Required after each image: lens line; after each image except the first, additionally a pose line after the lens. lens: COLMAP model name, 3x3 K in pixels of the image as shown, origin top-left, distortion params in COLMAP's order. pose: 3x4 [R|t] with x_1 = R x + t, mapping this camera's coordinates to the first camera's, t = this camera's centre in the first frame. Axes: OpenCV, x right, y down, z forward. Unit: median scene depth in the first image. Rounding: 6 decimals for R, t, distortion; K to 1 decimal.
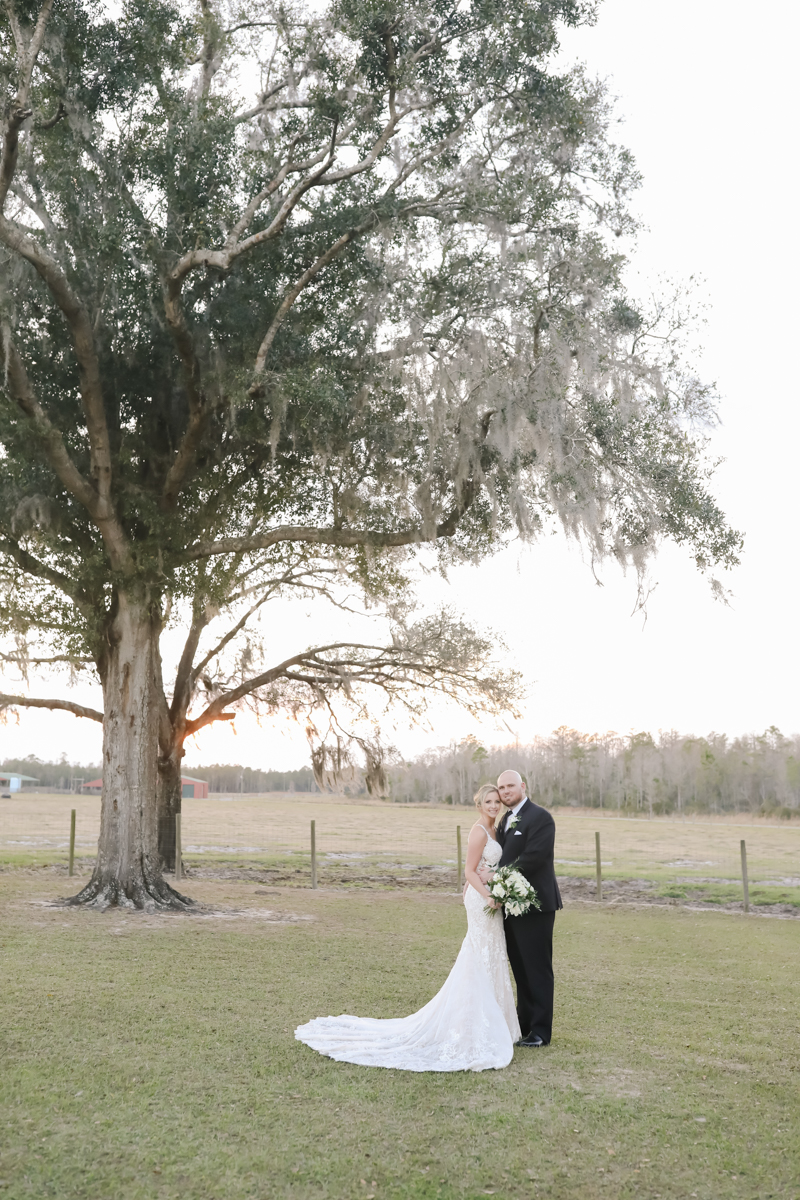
lens RADIAL K [[1170.3, 0, 407.5], [0, 1170.3, 595.9], [0, 0, 1]] dist [-0.013902, 0.000000]
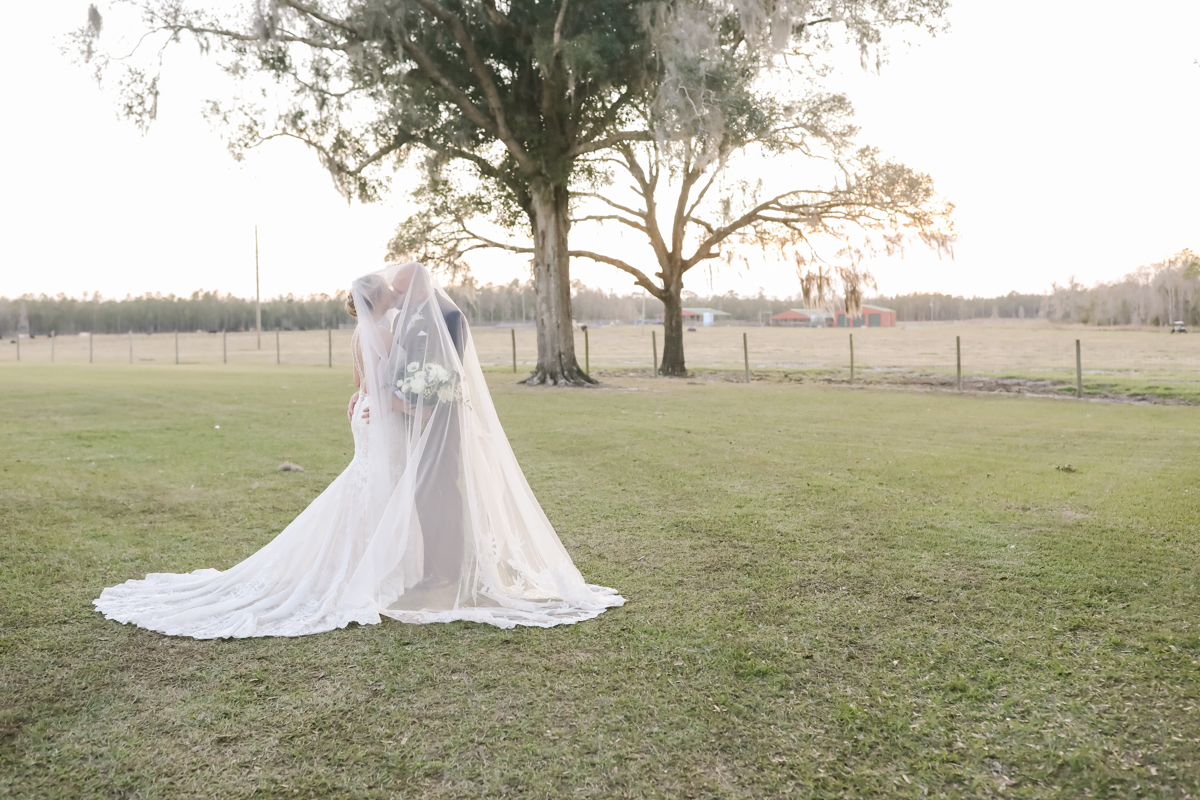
lens RADIAL K [[1170.3, 0, 574.6], [0, 1170.3, 436.8], [0, 0, 1]] dist [-0.013902, 0.000000]
pose [[0.903518, 0.013414, -0.428341, 0.256972], [0.098558, 0.966215, 0.238150, -0.023582], [0.417064, -0.257390, 0.871670, -0.218587]]
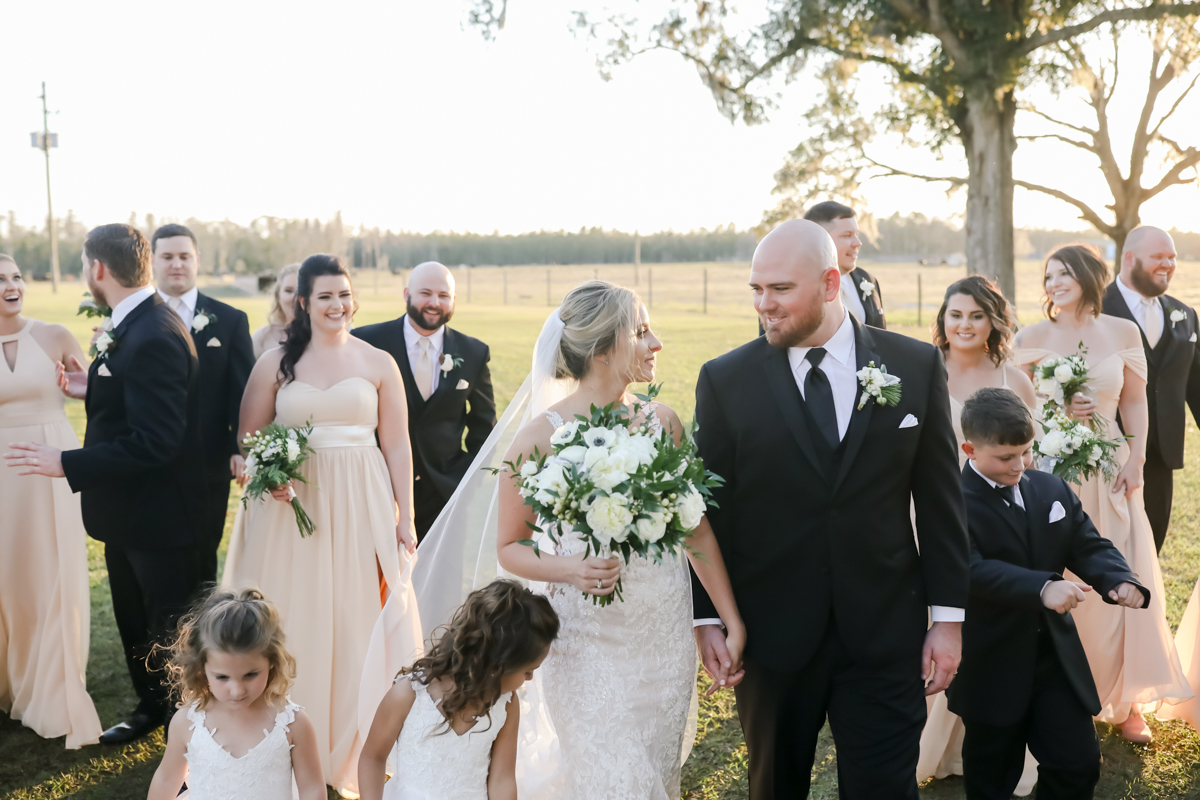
lens RADIAL K [[1170.3, 0, 601.8], [0, 1170.3, 423.5], [0, 0, 1]] dist [-0.013902, 0.000000]
pose [[0.740408, 0.065959, -0.668914, 0.156920], [0.137453, 0.959286, 0.246735, -0.012583], [0.657954, -0.274628, 0.701196, -0.082203]]
